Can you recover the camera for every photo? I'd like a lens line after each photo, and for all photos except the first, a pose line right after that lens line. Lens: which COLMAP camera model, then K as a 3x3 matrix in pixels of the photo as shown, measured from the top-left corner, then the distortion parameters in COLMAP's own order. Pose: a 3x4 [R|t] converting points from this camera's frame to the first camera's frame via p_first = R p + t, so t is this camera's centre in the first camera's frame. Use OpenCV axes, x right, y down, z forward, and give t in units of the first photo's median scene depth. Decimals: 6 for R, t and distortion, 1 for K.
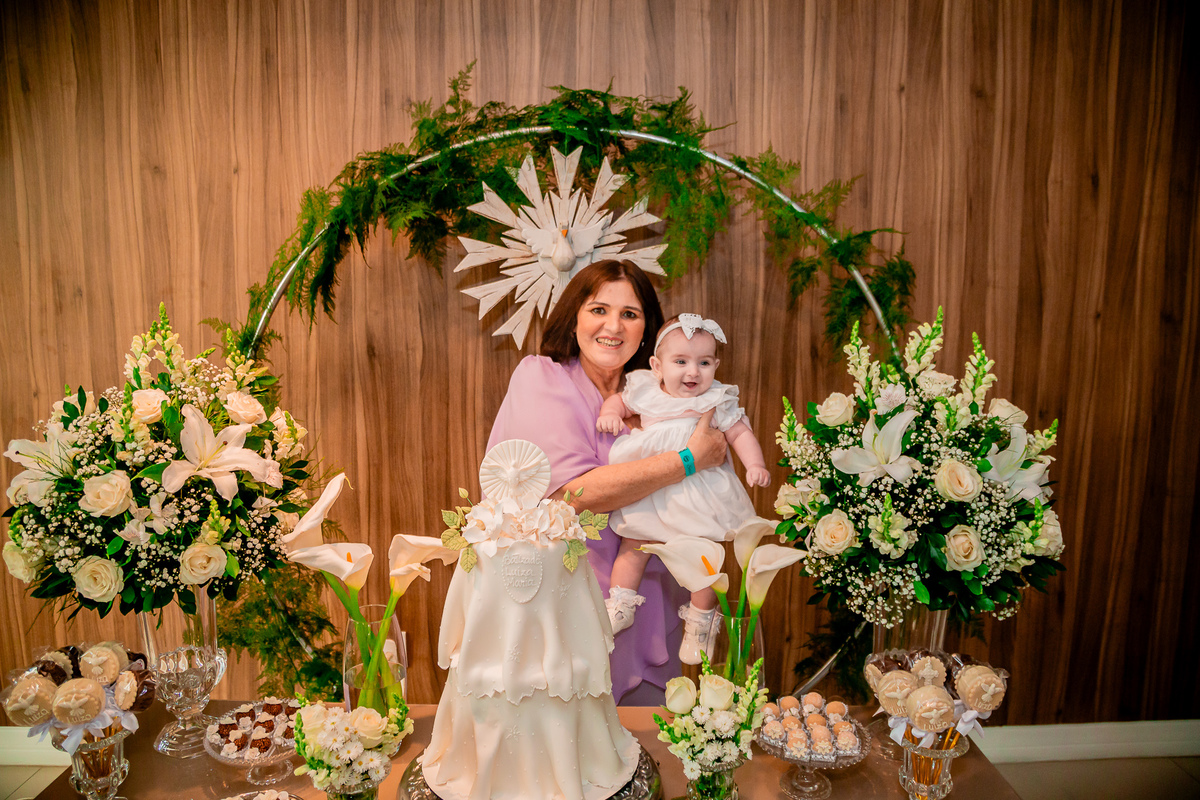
lens RADIAL K [[824.2, 0, 600.0], [0, 824.2, 400.0], [0, 0, 1]] dist [-0.120808, 0.066611]
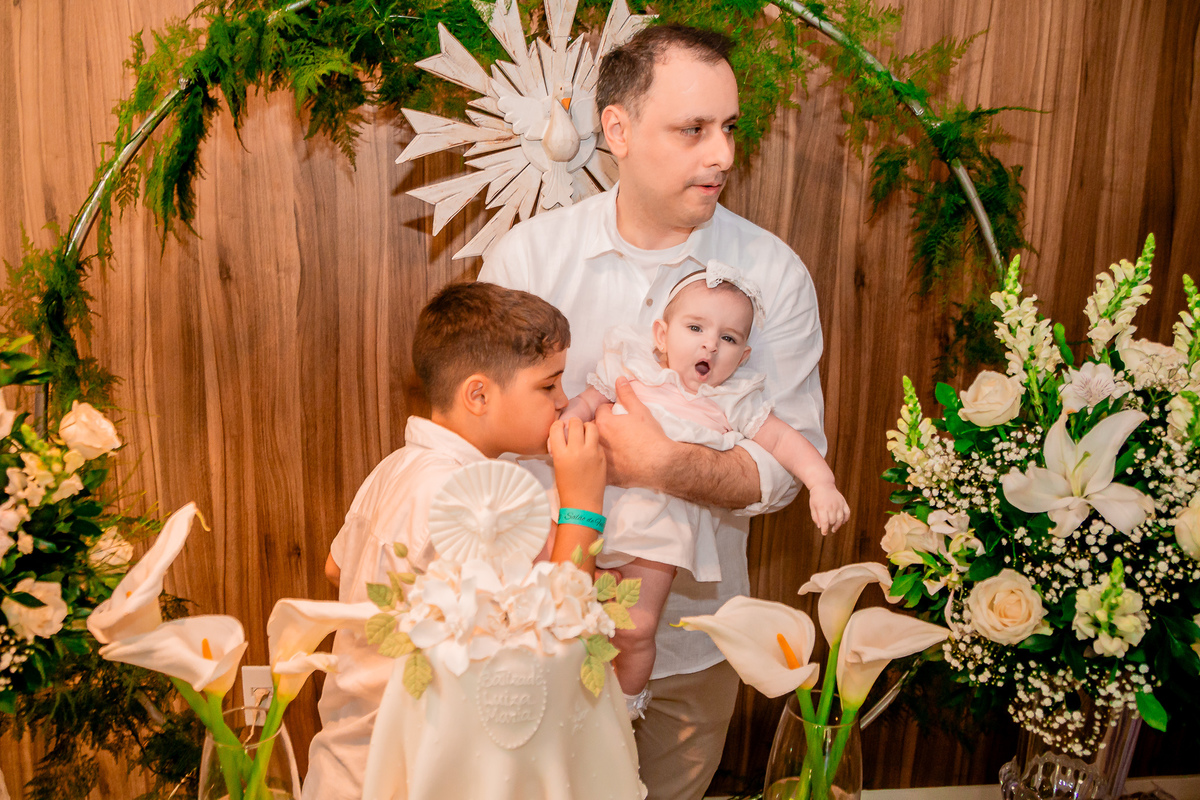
lens RADIAL K [[994.6, 0, 529.7], [0, 994.6, 384.6], [0, 0, 1]] dist [-0.116832, 0.054820]
pose [[0.999347, 0.003926, 0.035911, -0.095277], [-0.006760, 0.996840, 0.079151, -0.058810], [-0.035487, -0.079342, 0.996216, 0.284983]]
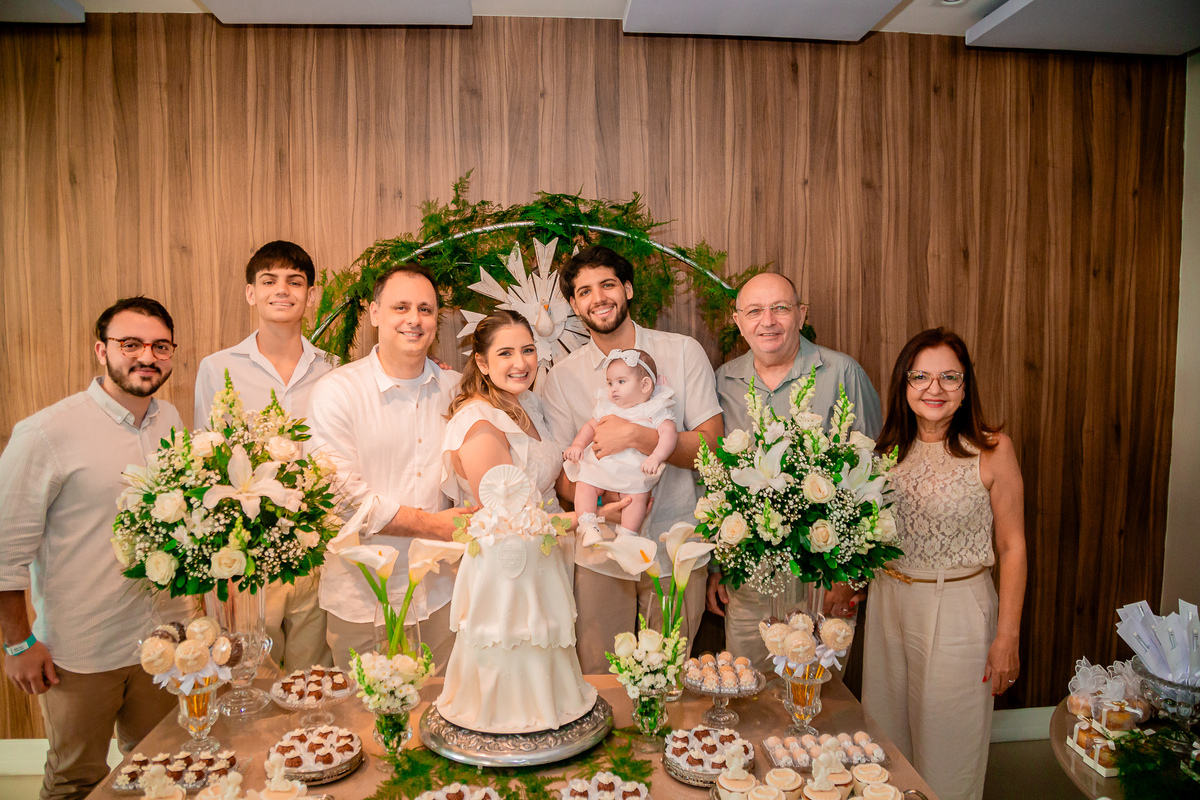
lens RADIAL K [[864.0, 0, 600.0], [0, 864.0, 400.0], [0, 0, 1]] dist [-0.122141, 0.071163]
pose [[0.998514, -0.010644, 0.053454, -0.017168], [0.013656, 0.998320, -0.056304, 0.021823], [-0.052764, 0.056950, 0.996982, -0.451471]]
